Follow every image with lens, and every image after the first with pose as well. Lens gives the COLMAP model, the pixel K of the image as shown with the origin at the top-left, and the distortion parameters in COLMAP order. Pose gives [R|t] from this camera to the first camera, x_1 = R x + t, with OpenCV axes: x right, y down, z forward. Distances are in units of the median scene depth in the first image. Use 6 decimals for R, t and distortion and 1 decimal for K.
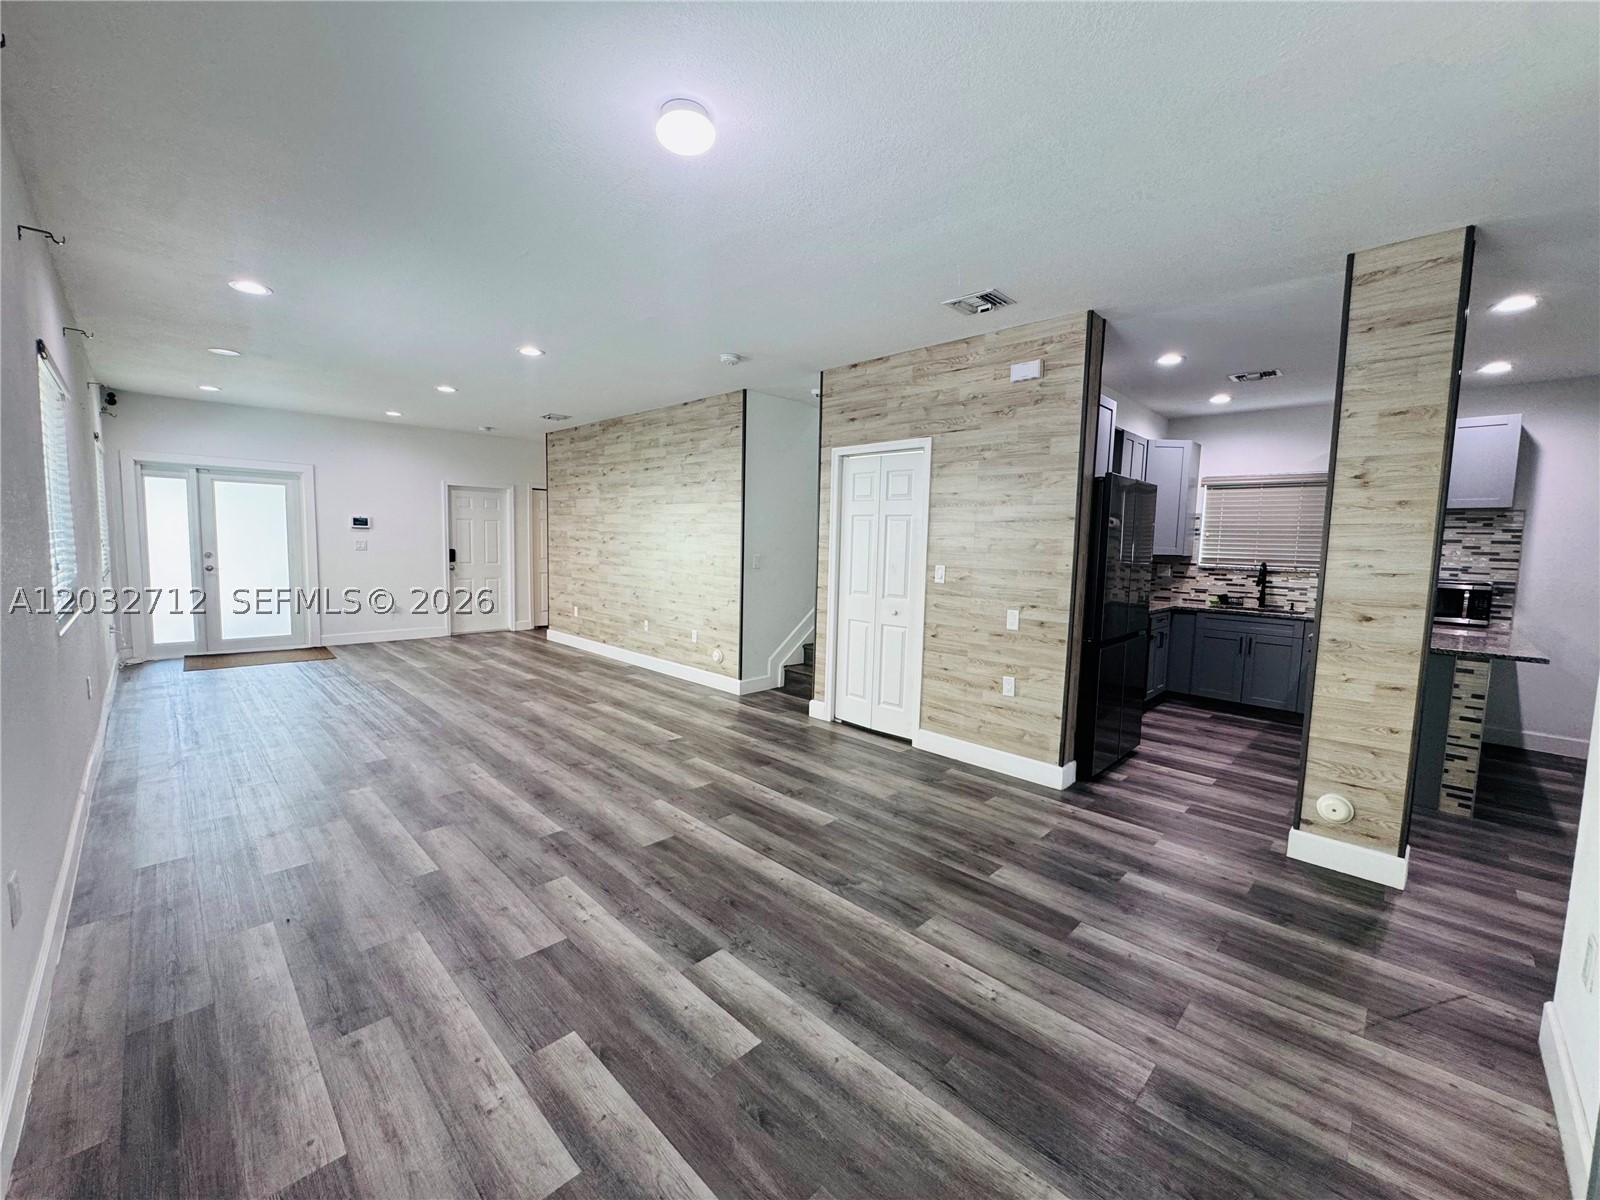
lens RADIAL K [[642.2, 0, 801.8], [0, 642.2, 595.4], [0, 0, 1]] dist [-0.001769, 0.001075]
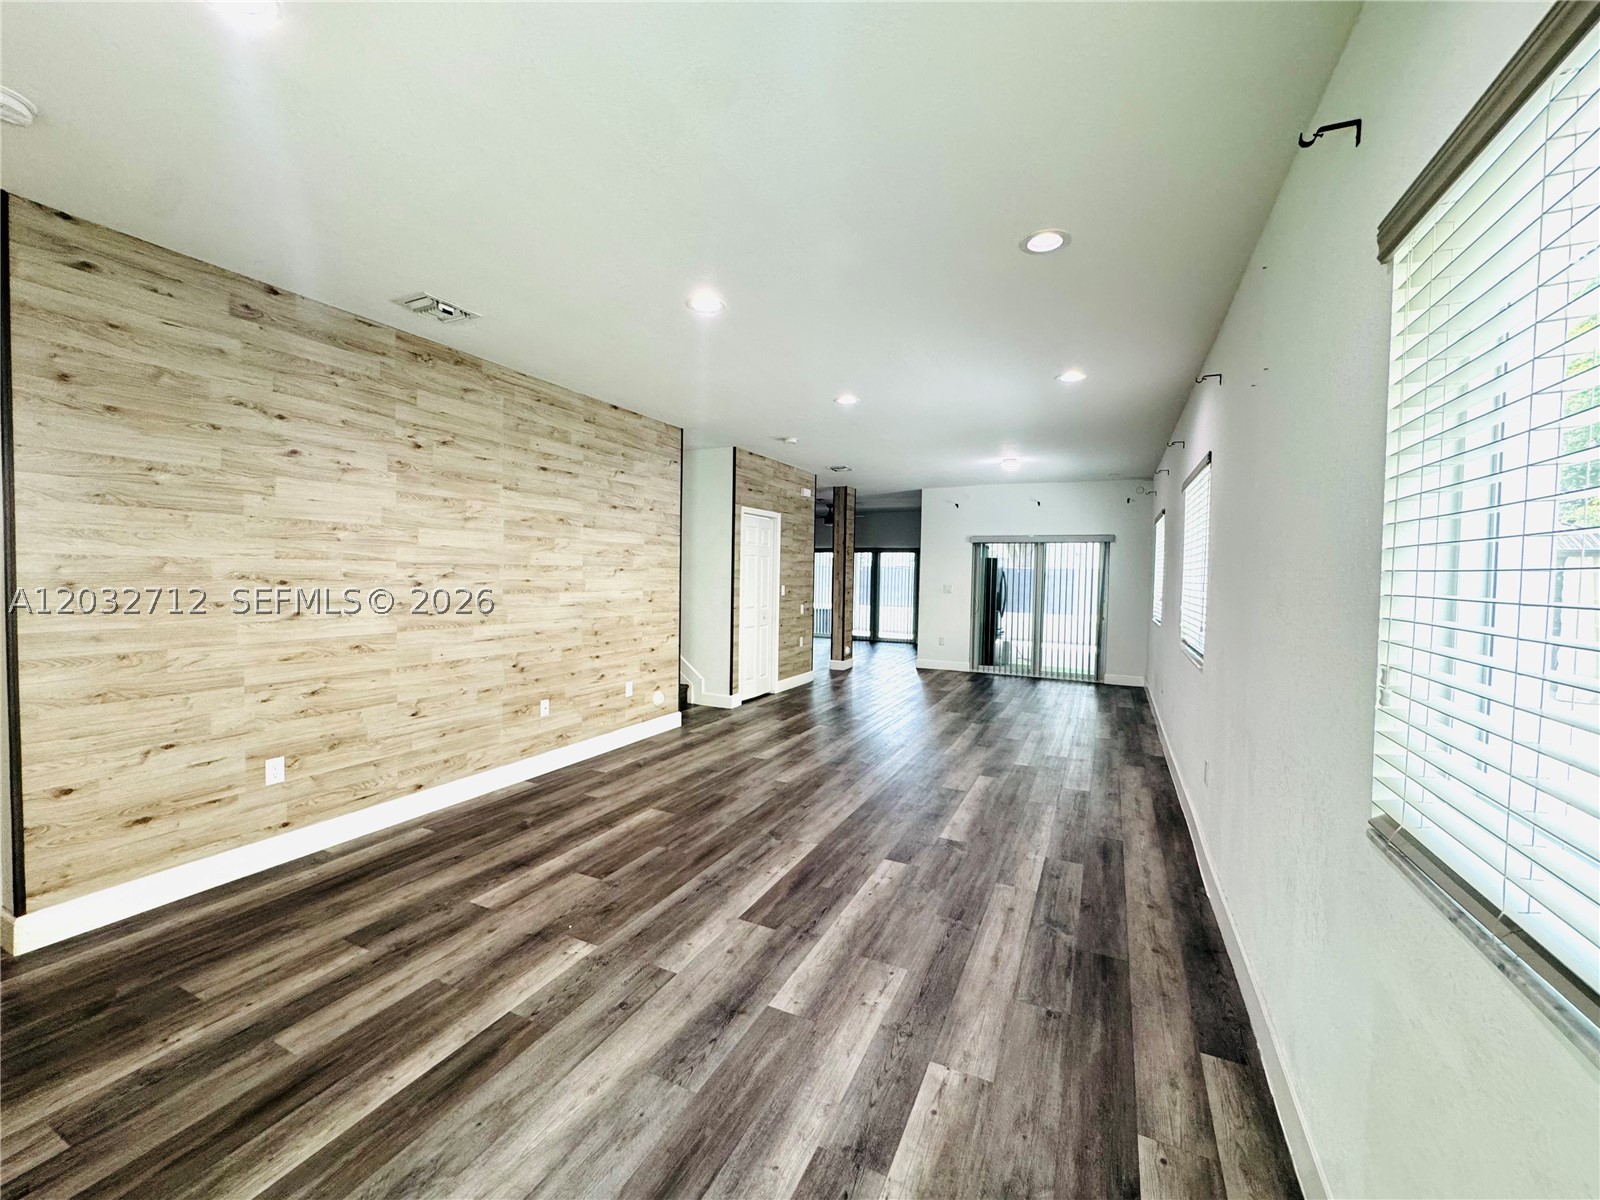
lens RADIAL K [[643.7, 0, 800.4], [0, 643.7, 595.1], [0, 0, 1]] dist [-0.003226, -0.000303]
pose [[-0.322277, -0.066546, 0.944304, -1.099806], [0.053564, 0.994646, 0.088374, -0.129924], [-0.945129, 0.079062, -0.316987, 1.120564]]
